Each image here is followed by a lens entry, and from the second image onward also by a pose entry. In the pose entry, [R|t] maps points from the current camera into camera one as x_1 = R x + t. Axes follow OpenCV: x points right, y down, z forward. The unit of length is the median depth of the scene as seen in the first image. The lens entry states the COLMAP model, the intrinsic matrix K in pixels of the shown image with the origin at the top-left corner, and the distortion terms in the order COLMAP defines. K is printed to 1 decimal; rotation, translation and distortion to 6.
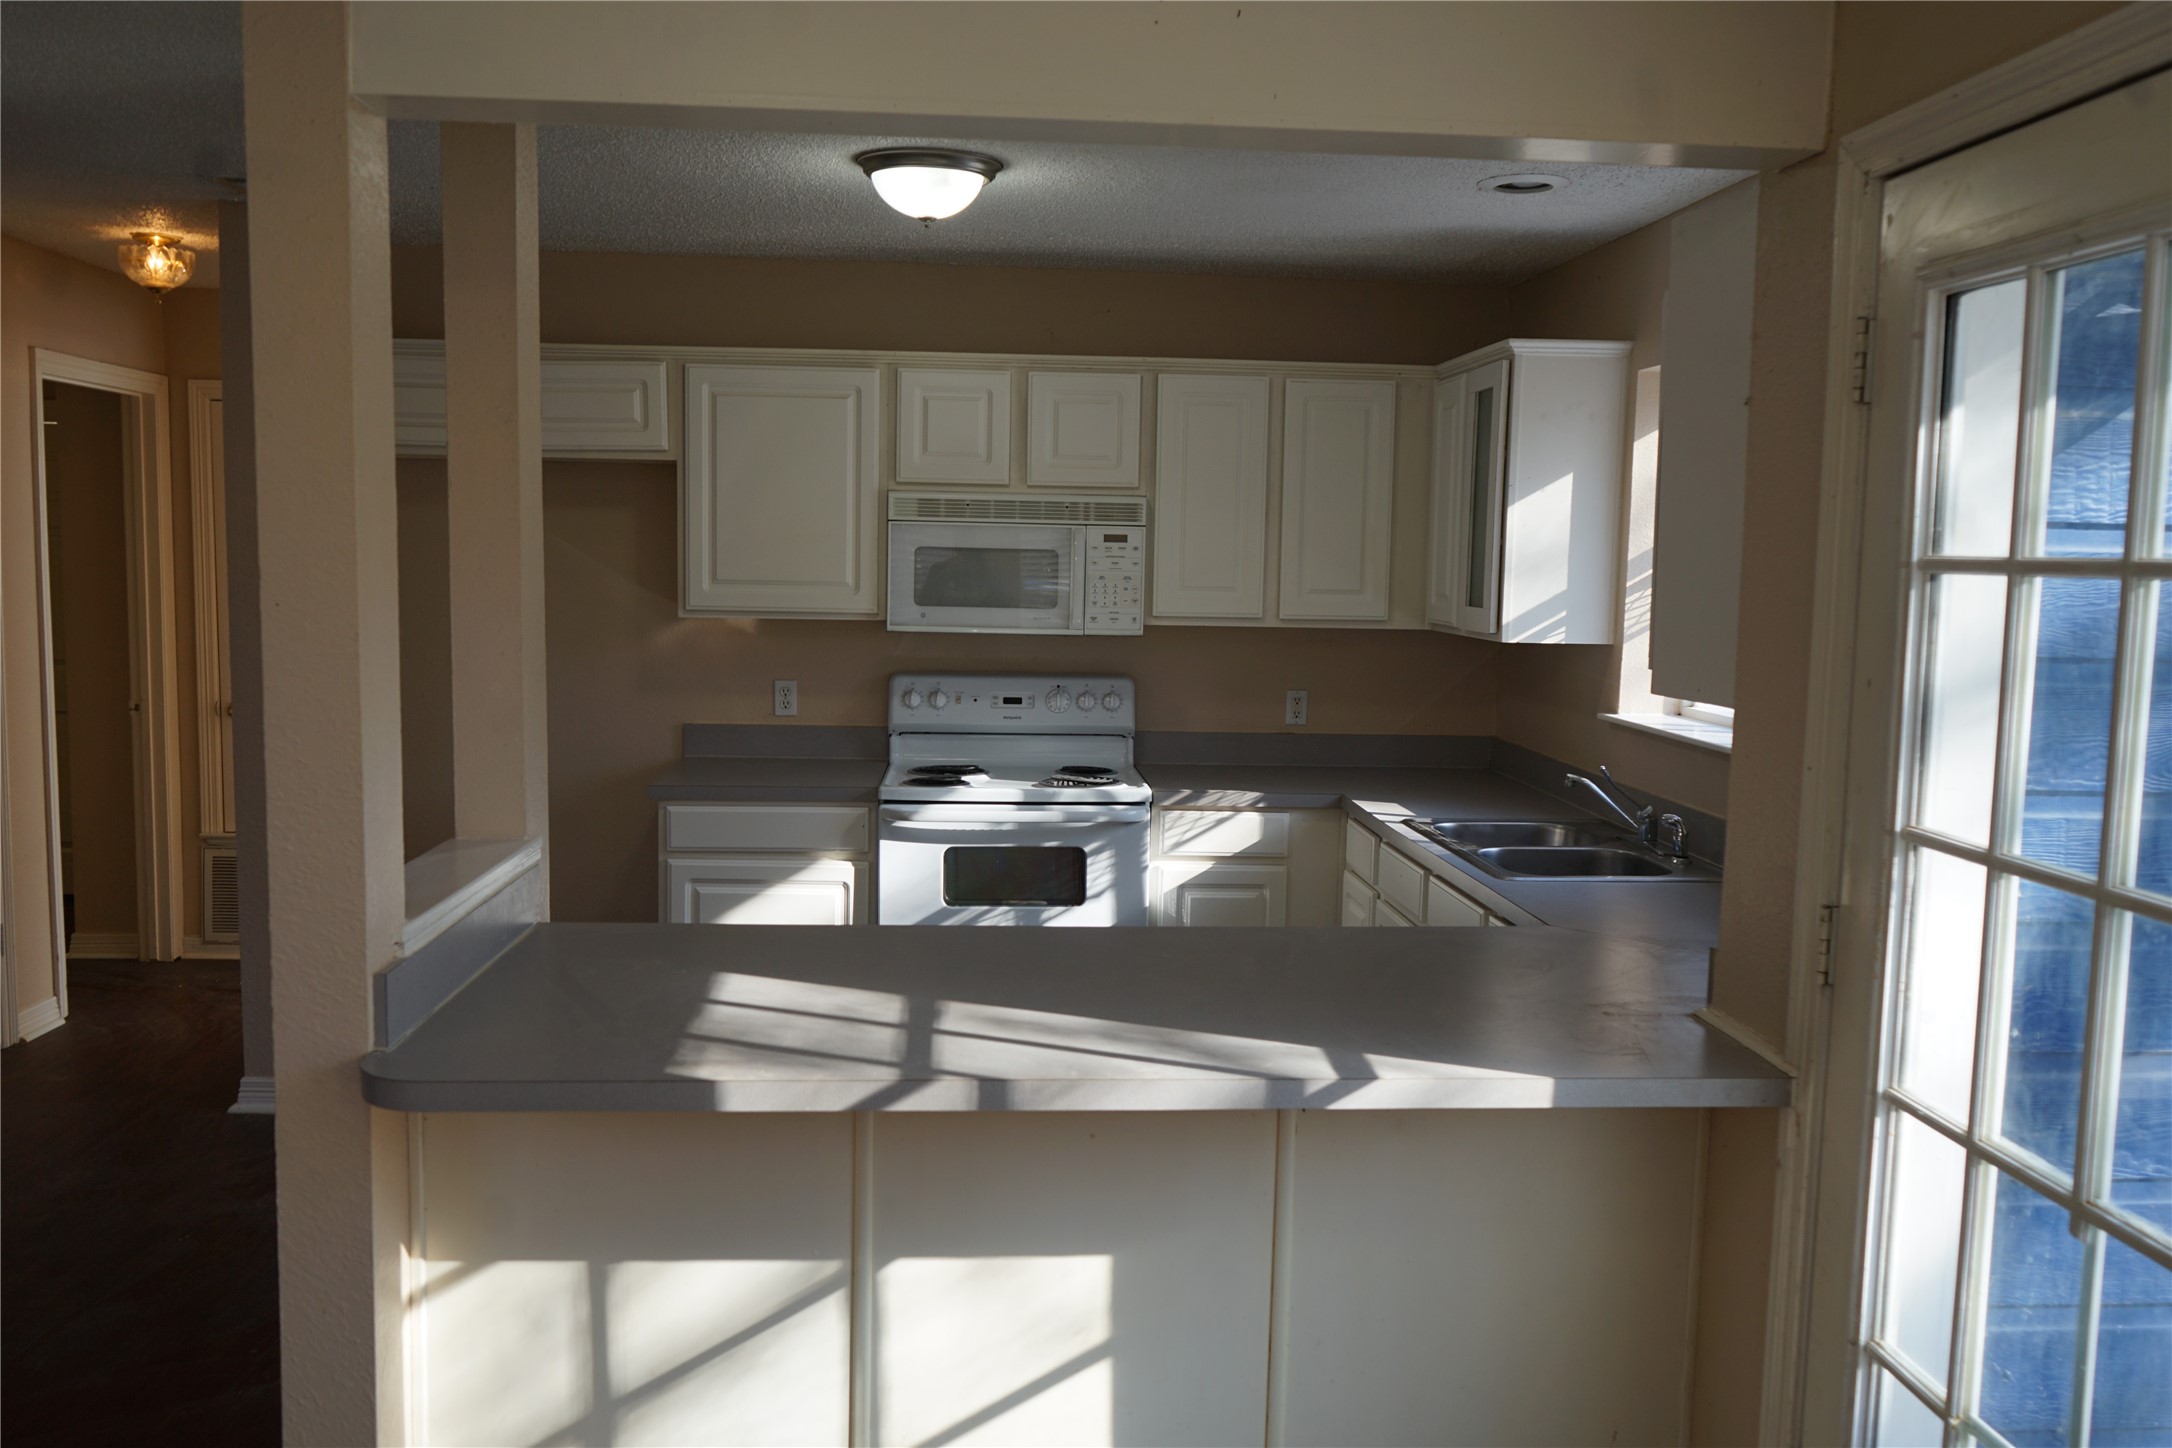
lens RADIAL K [[1720.4, 0, 1078.5], [0, 1720.4, 724.0], [0, 0, 1]] dist [-0.021852, 0.009079]
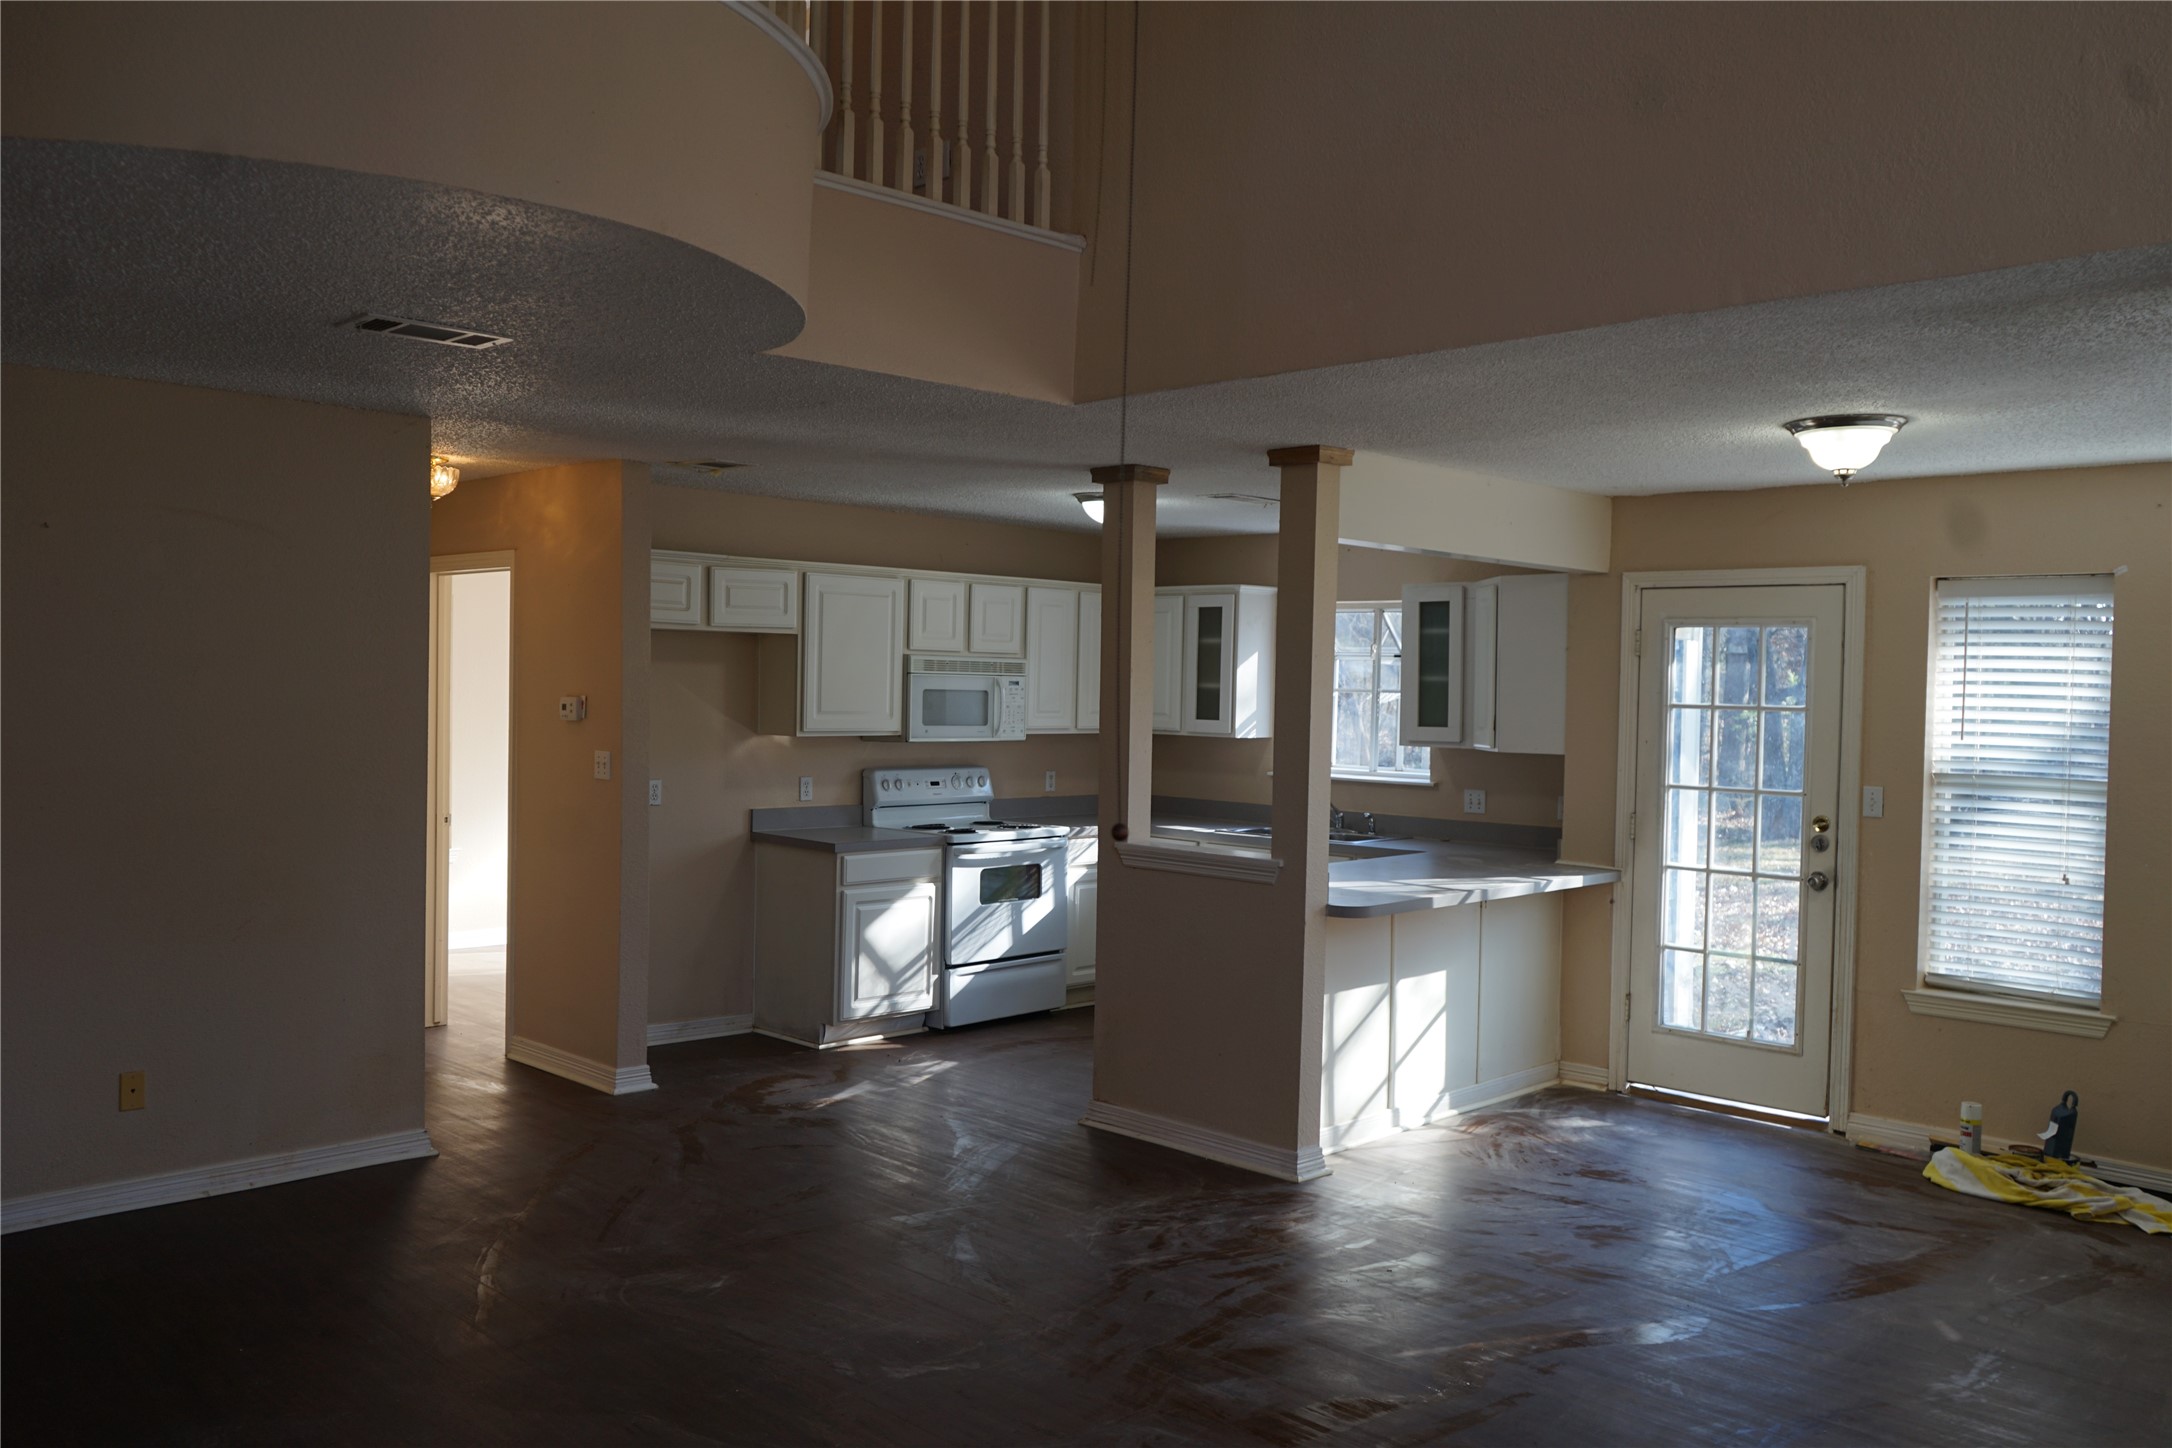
lens RADIAL K [[1720.4, 0, 1085.9], [0, 1720.4, 716.8], [0, 0, 1]] dist [-0.021852, 0.009079]
pose [[0.742093, -0.016915, 0.670084, -1.111407], [0.060755, 0.997264, -0.042110, 0.000372], [-0.667538, 0.071961, 0.741090, -0.314199]]
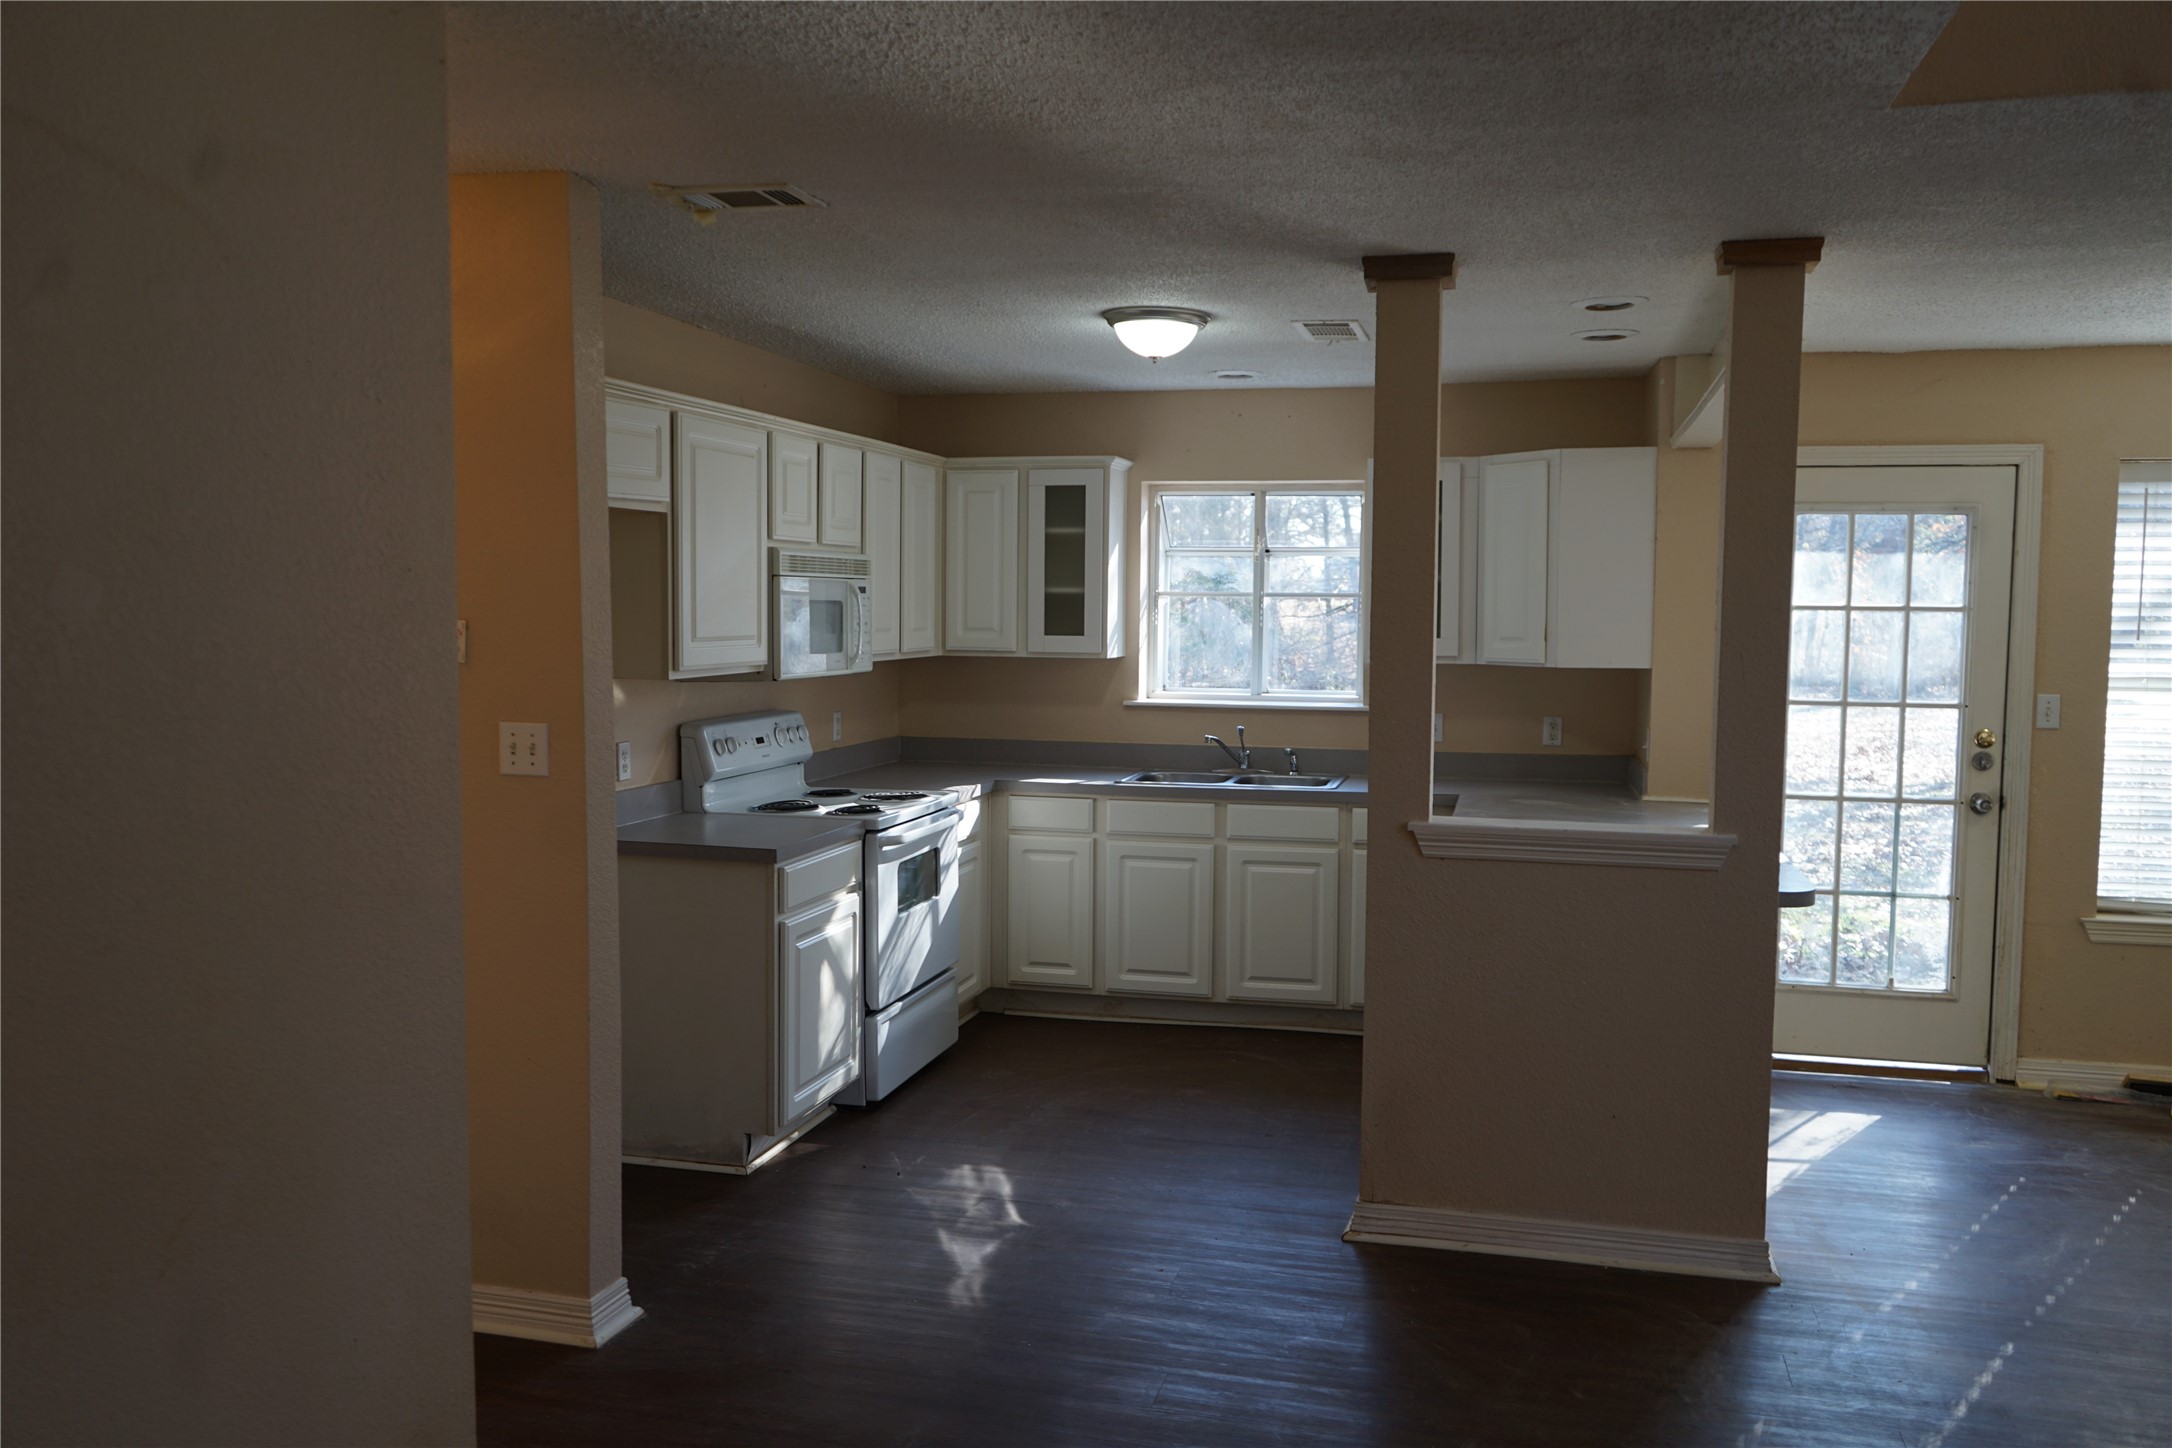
lens RADIAL K [[1720.4, 0, 1082.2], [0, 1720.4, 718.8], [0, 0, 1]] dist [-0.021852, 0.009079]
pose [[0.317925, -0.082216, 0.944545, -1.099667], [0.093417, 0.994102, 0.055086, -0.074663], [-0.943503, 0.070724, 0.323730, 0.505583]]
